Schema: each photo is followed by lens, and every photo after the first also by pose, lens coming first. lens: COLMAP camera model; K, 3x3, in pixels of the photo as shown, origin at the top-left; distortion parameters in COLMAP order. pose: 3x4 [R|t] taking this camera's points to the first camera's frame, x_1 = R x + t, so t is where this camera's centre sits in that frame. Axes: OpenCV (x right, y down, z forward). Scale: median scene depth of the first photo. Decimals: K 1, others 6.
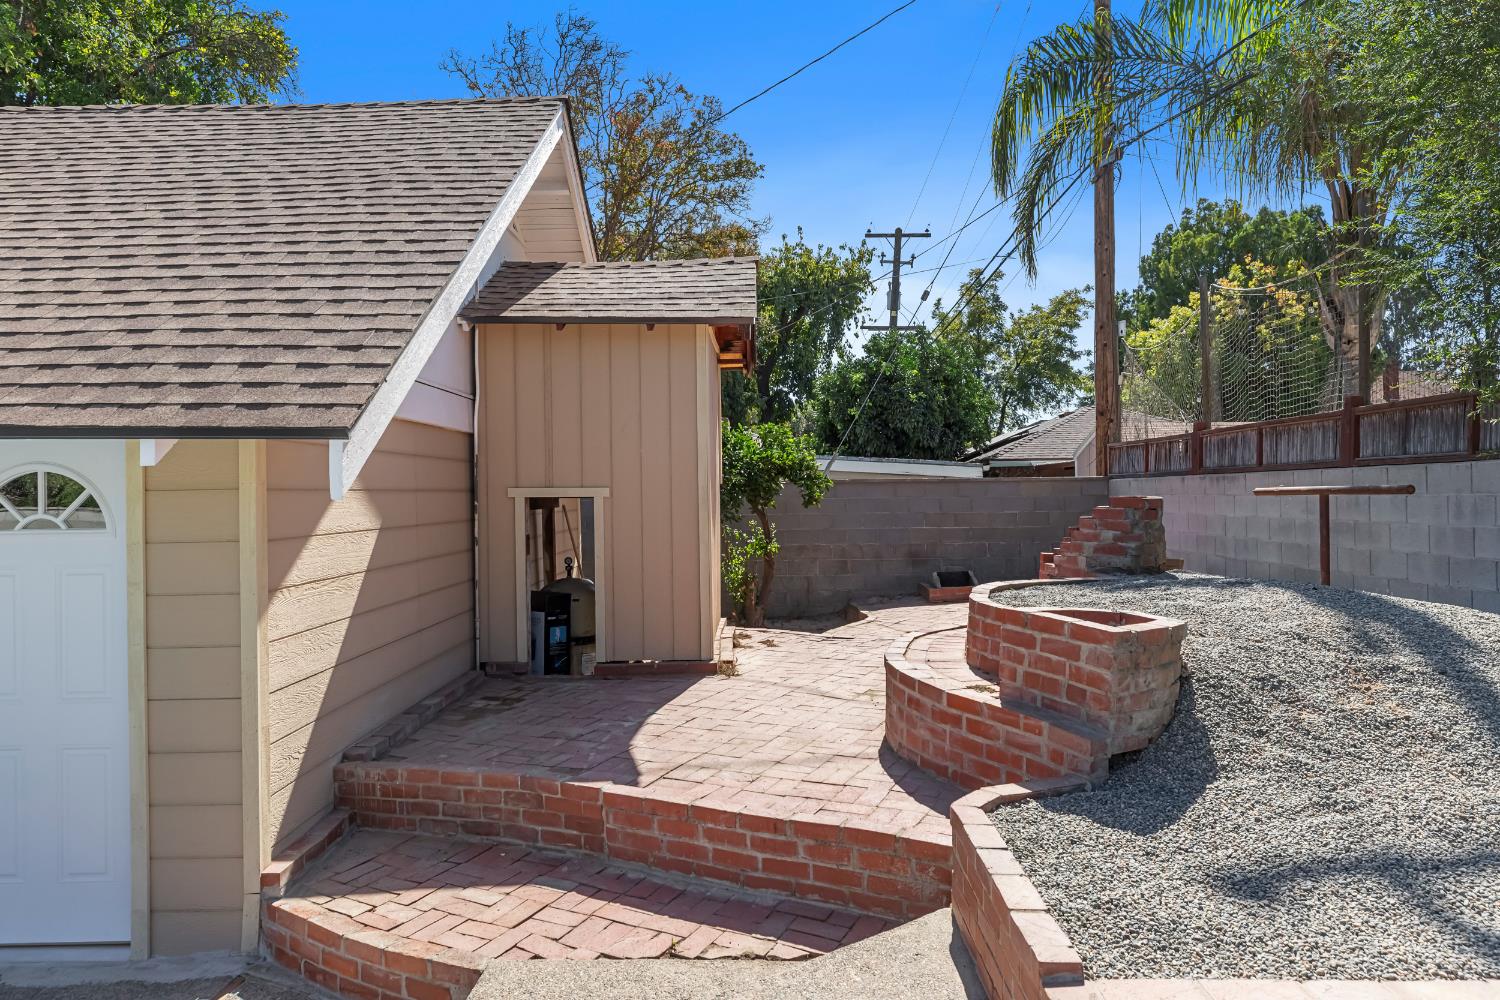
lens RADIAL K [[945.6, 0, 752.9], [0, 945.6, 492.9], [0, 0, 1]] dist [-0.008089, -0.000925]
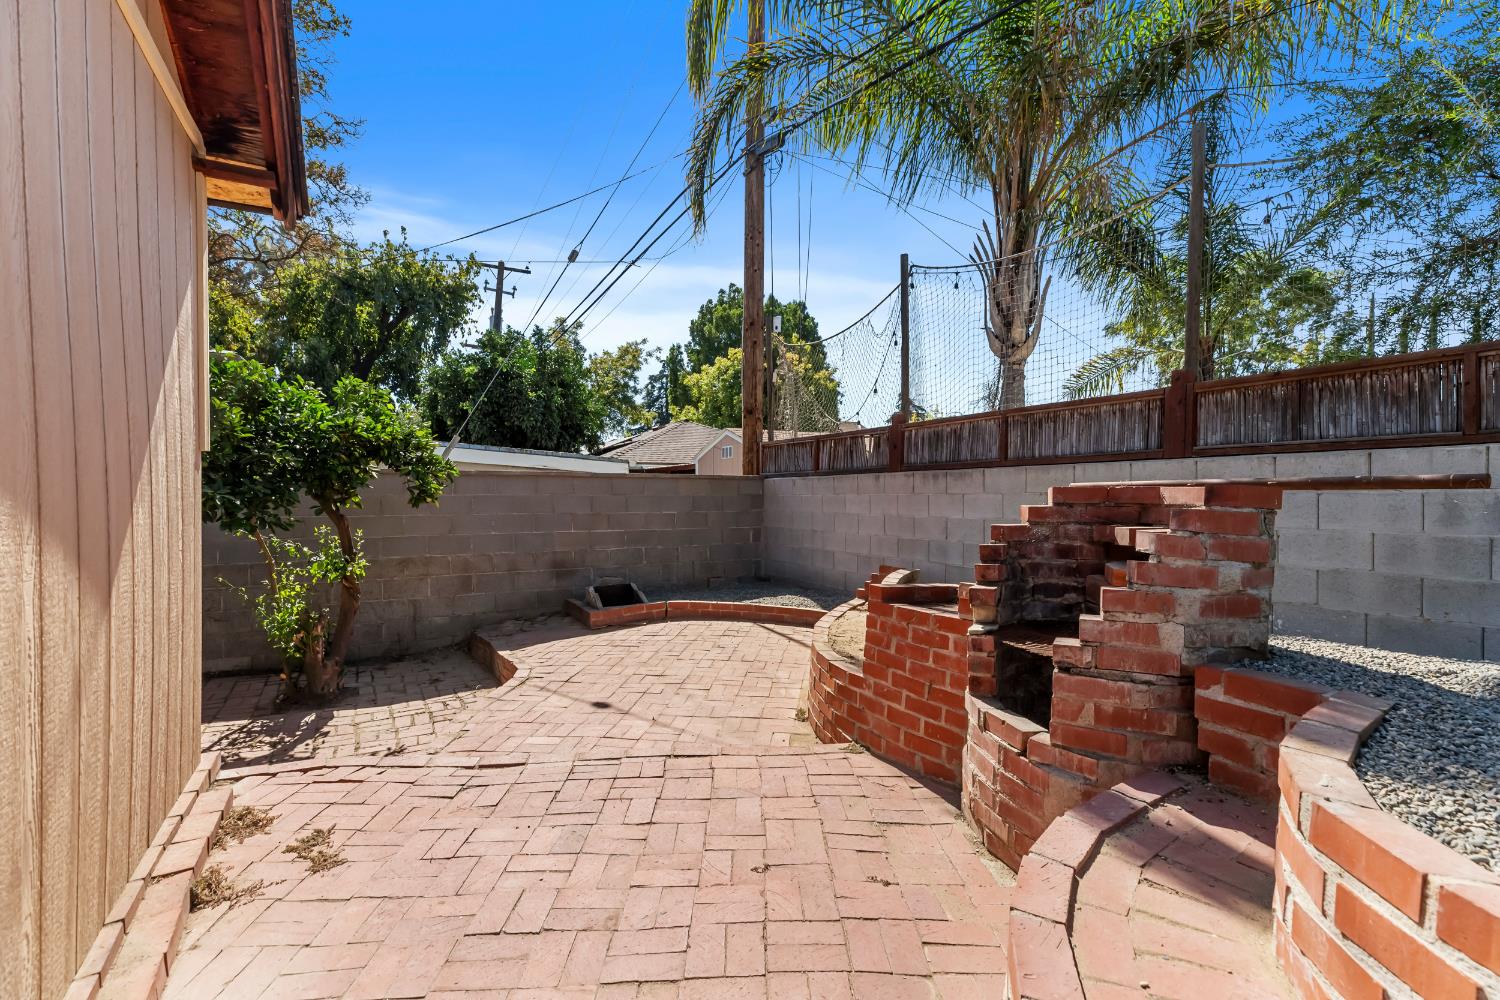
lens RADIAL K [[676.6, 0, 756.0], [0, 676.6, 497.1], [0, 0, 1]] dist [0.003333, -0.000476]
pose [[0.860539, 0.010173, 0.509282, 0.011365], [-0.010253, 0.999944, -0.002651, 0.004284], [-0.509281, -0.002940, 0.860595, 0.262967]]
